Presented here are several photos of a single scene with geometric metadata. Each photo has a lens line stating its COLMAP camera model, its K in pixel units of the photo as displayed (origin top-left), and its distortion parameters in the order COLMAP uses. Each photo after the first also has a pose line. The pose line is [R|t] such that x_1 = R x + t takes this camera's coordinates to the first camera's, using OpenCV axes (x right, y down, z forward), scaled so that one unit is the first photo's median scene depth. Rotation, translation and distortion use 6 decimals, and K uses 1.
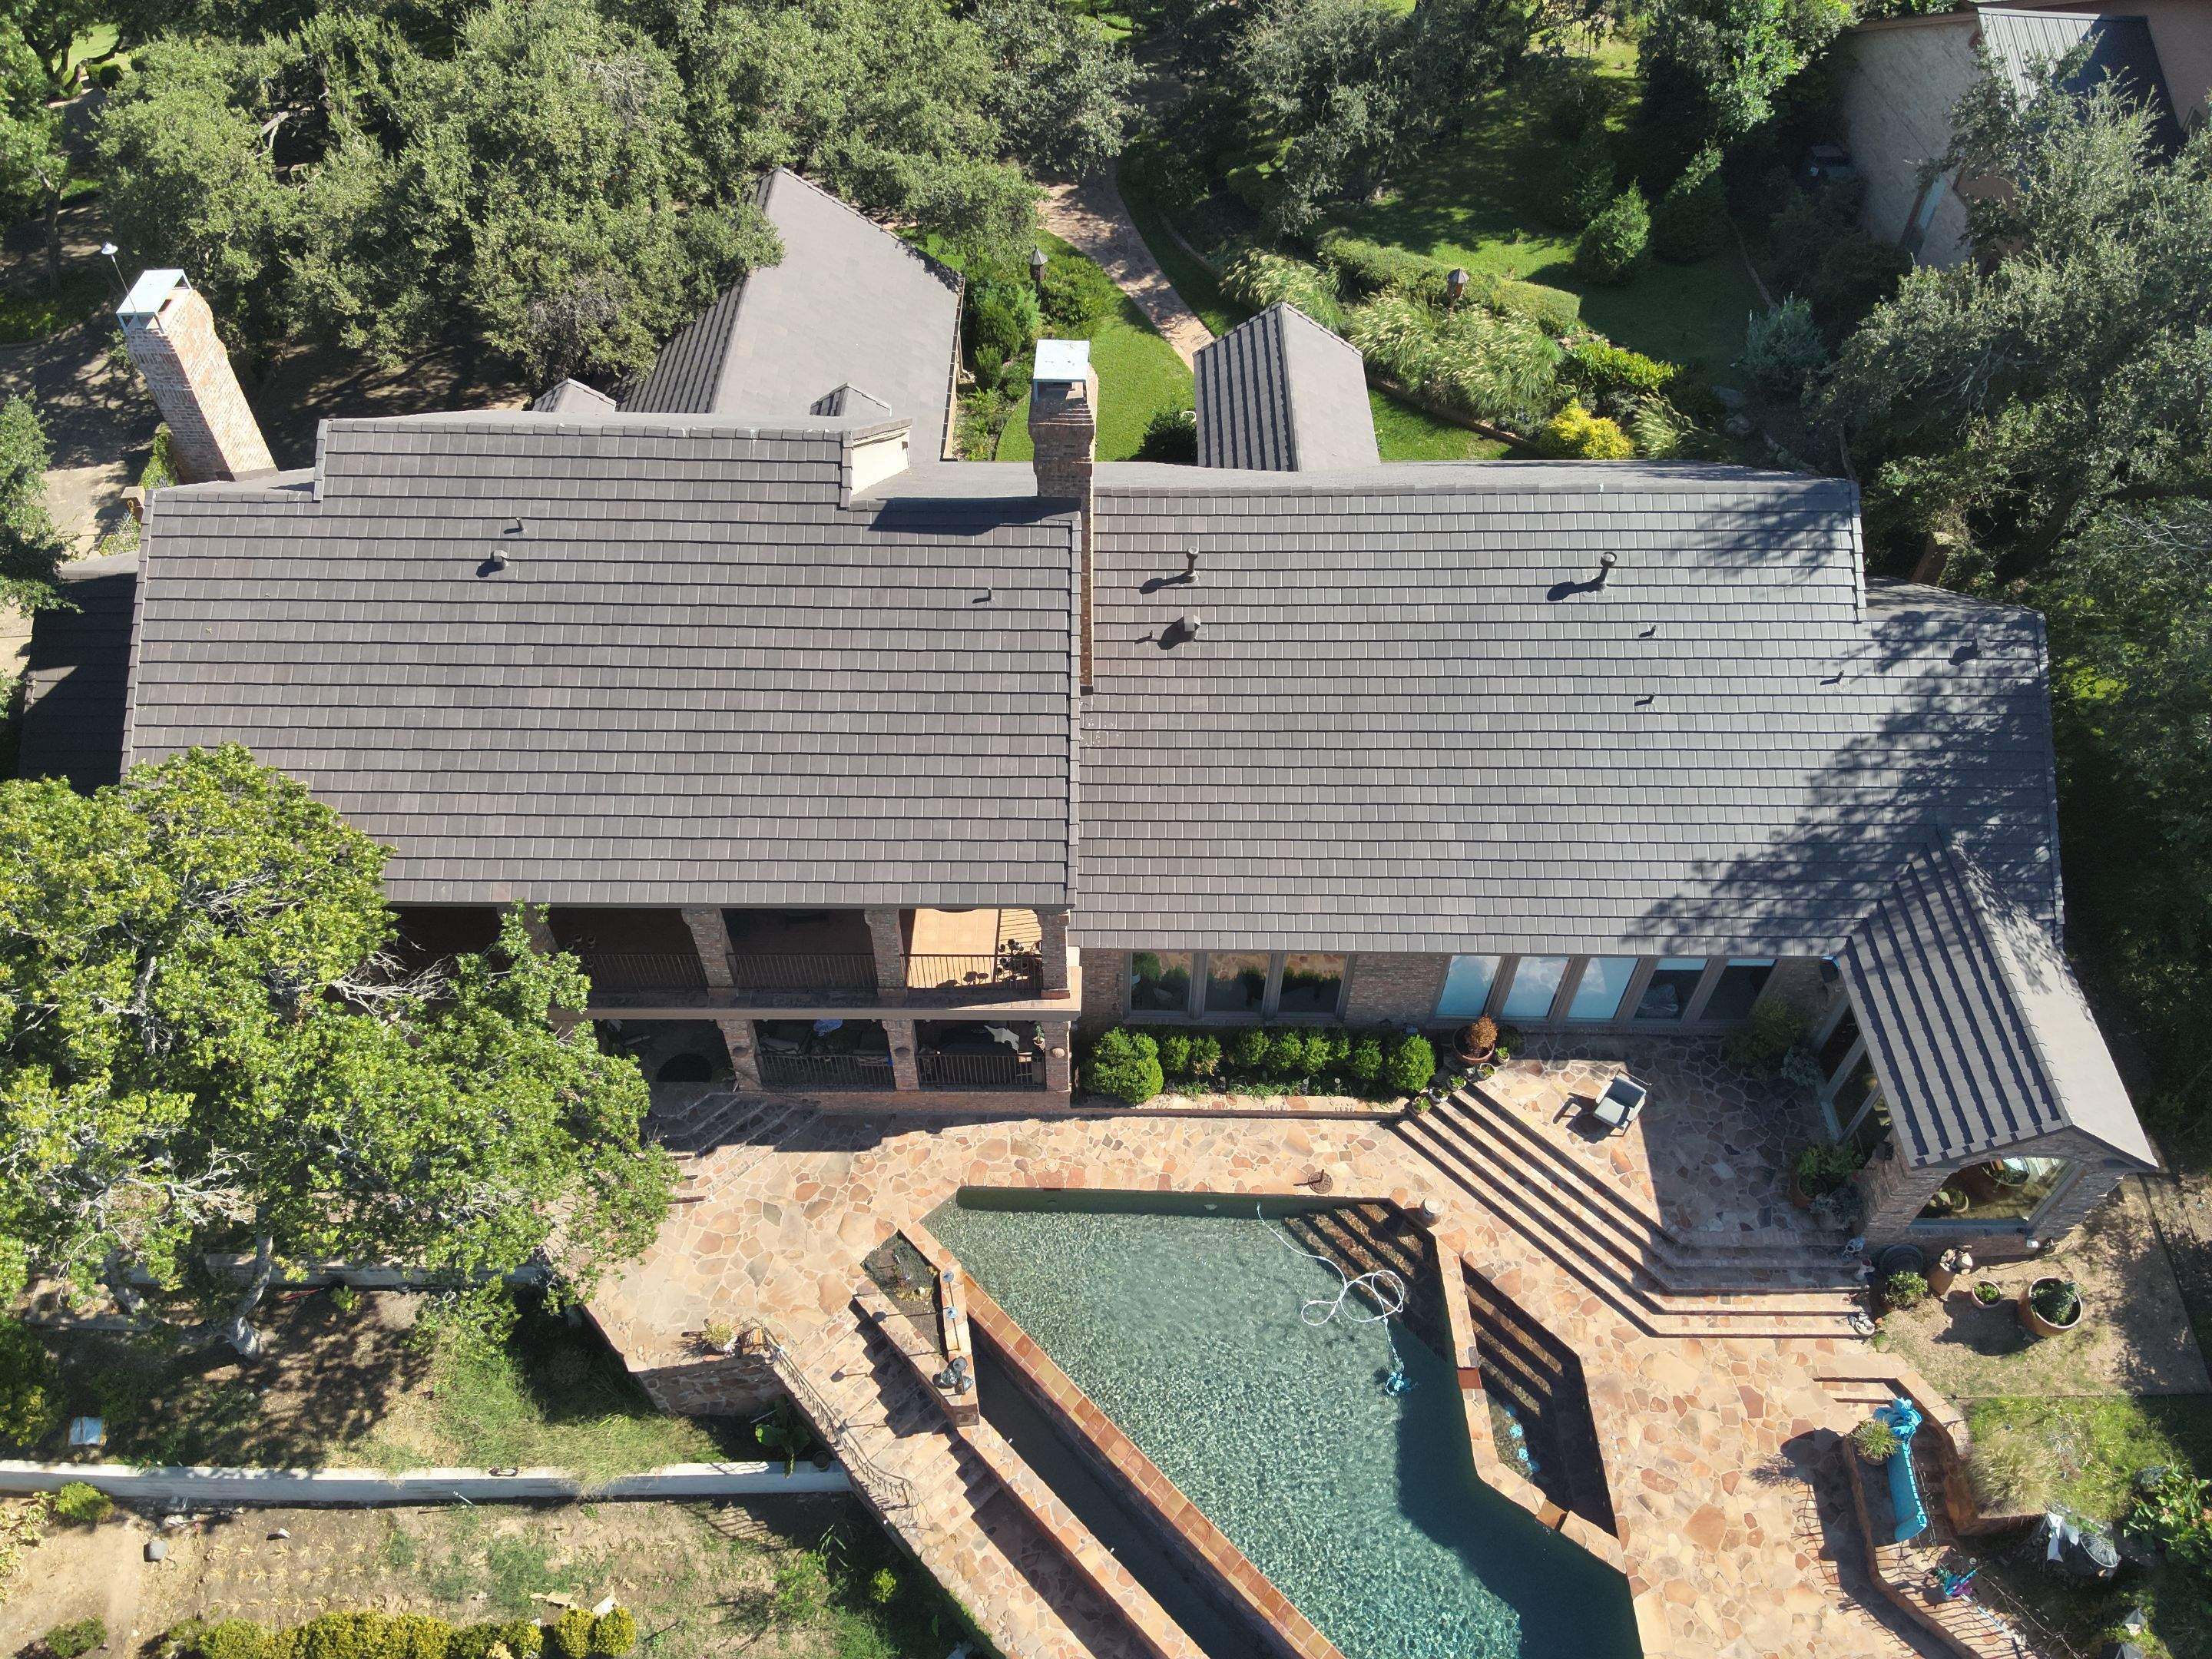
lens RADIAL K [[1641.4, 0, 1093.2], [0, 1641.4, 828.2], [0, 0, 1]] dist [0.119890, -0.209539]
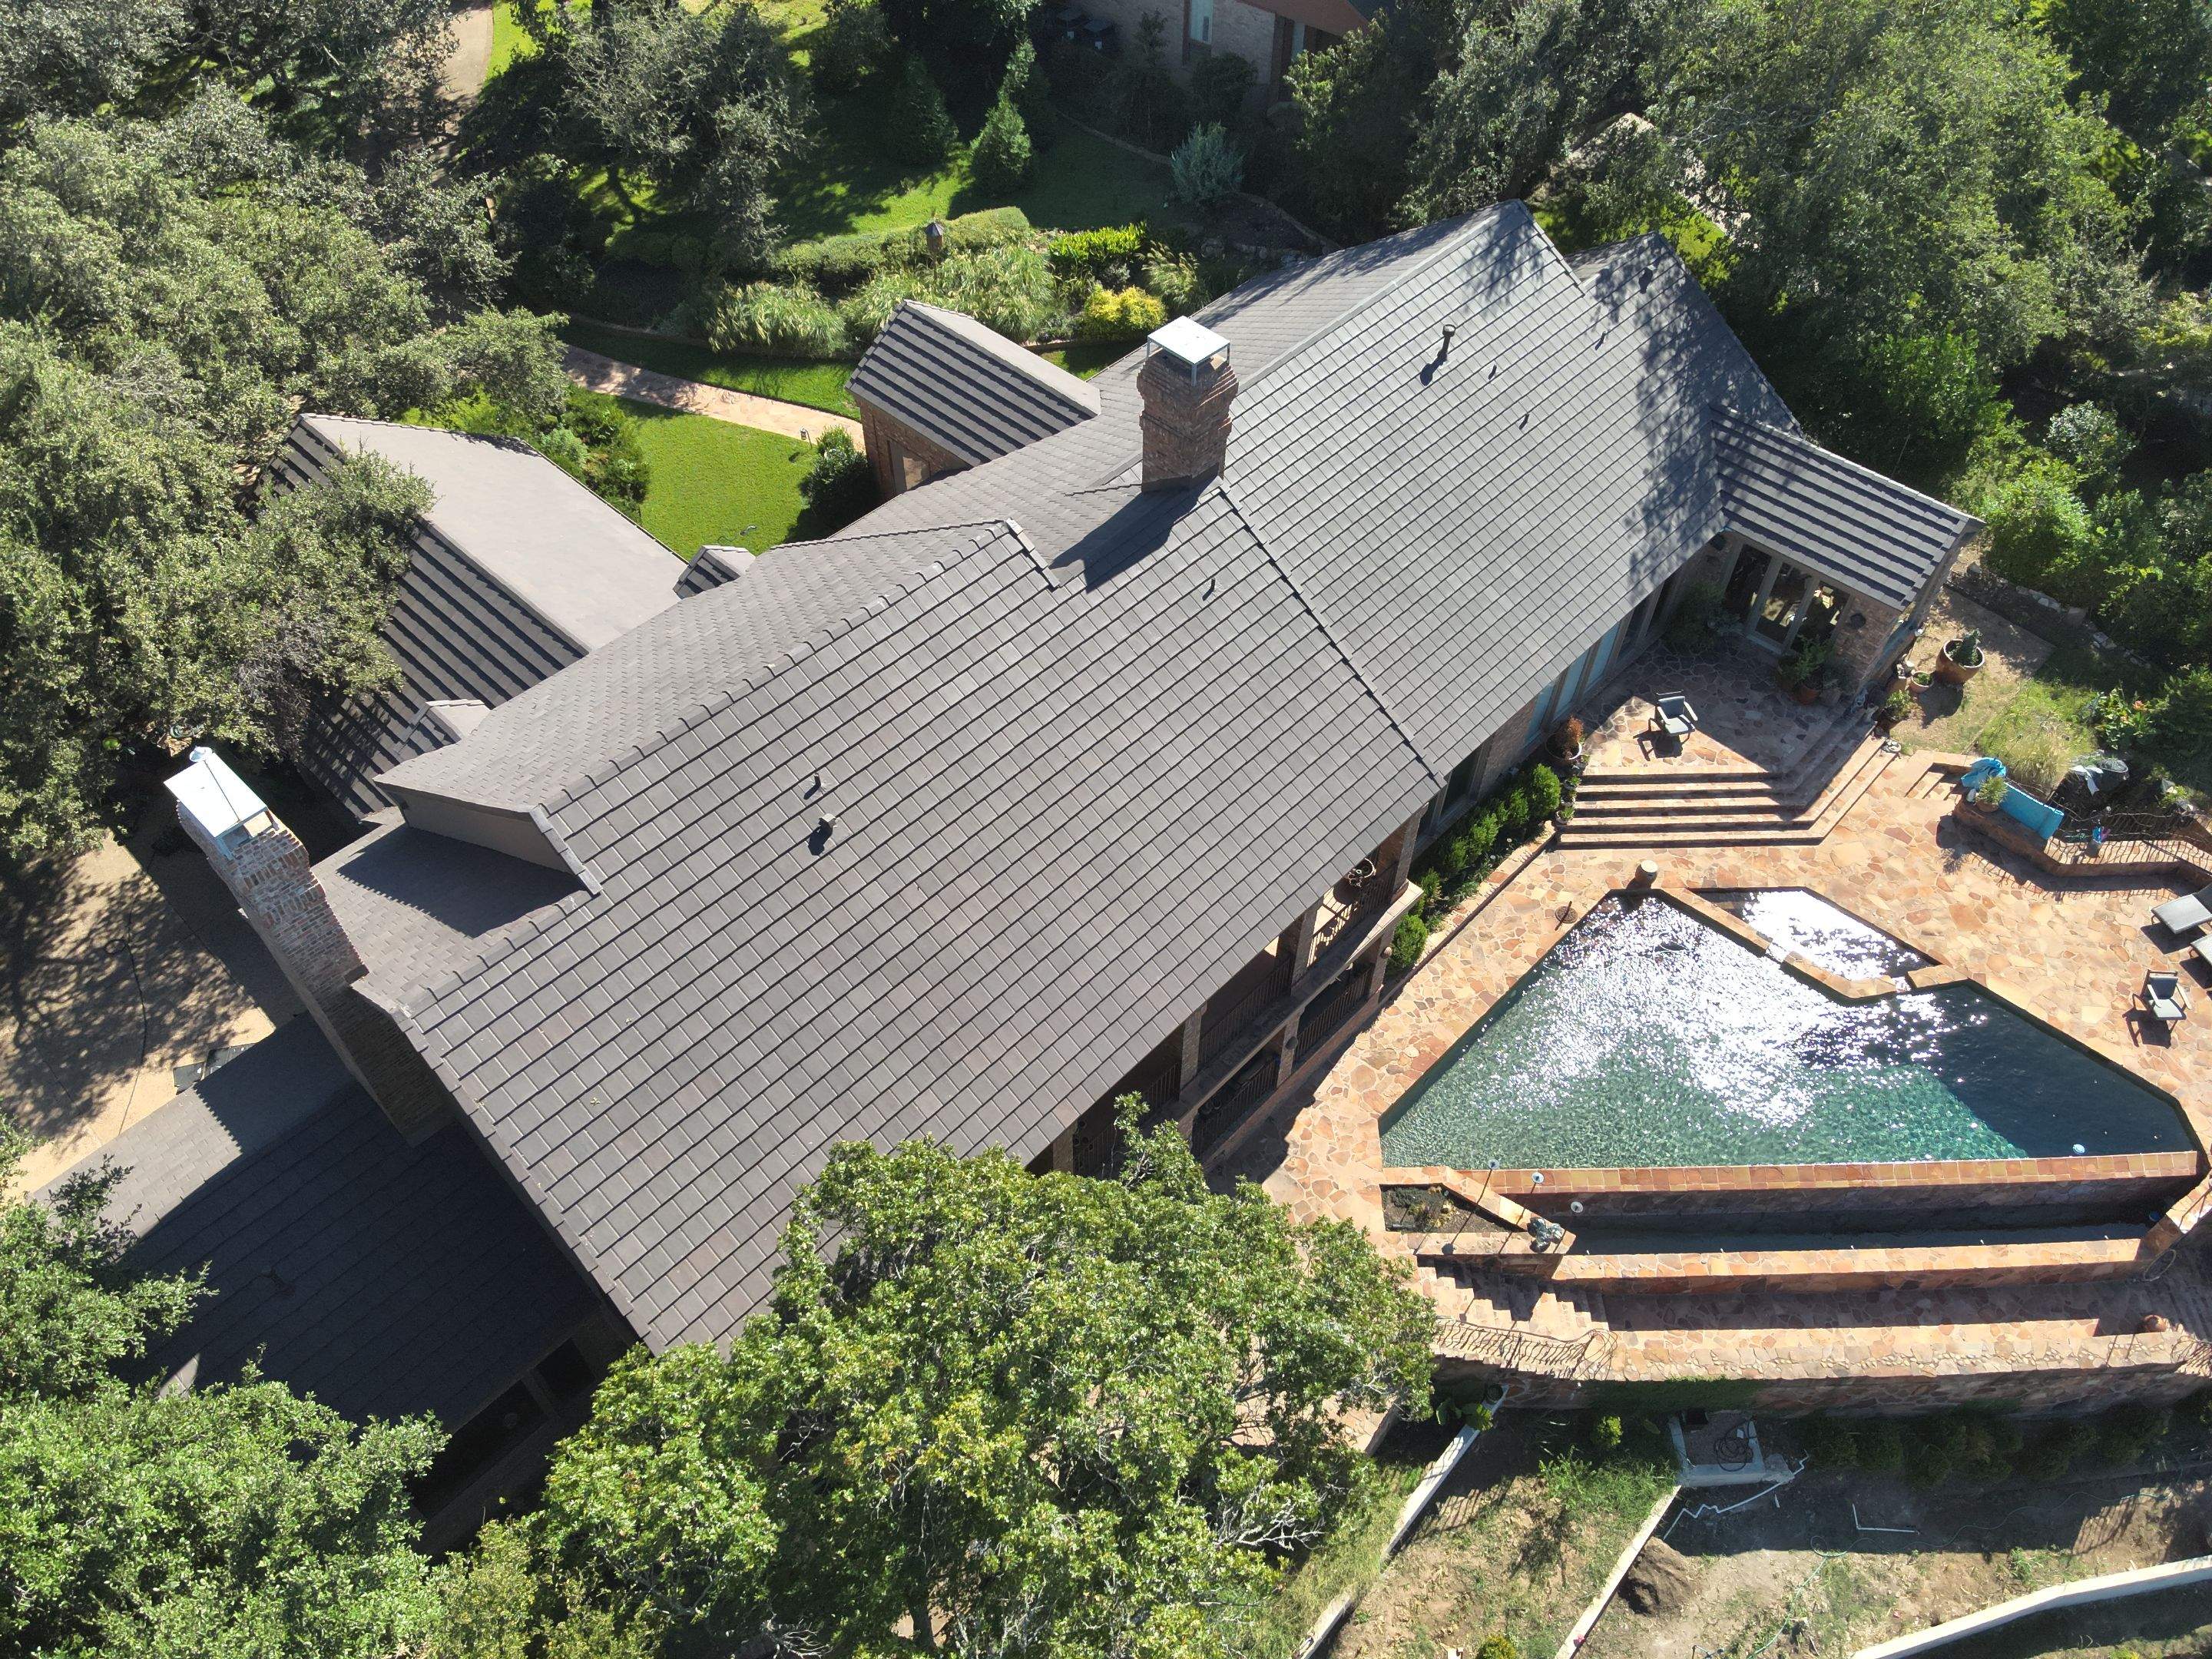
lens RADIAL K [[1641.4, 0, 1093.2], [0, 1641.4, 828.2], [0, 0, 1]] dist [0.119890, -0.209539]
pose [[0.679511, -0.551495, 0.483857, -0.612338], [0.551487, 0.818910, 0.158896, -0.197983], [-0.483866, 0.158870, 0.860601, 0.172794]]
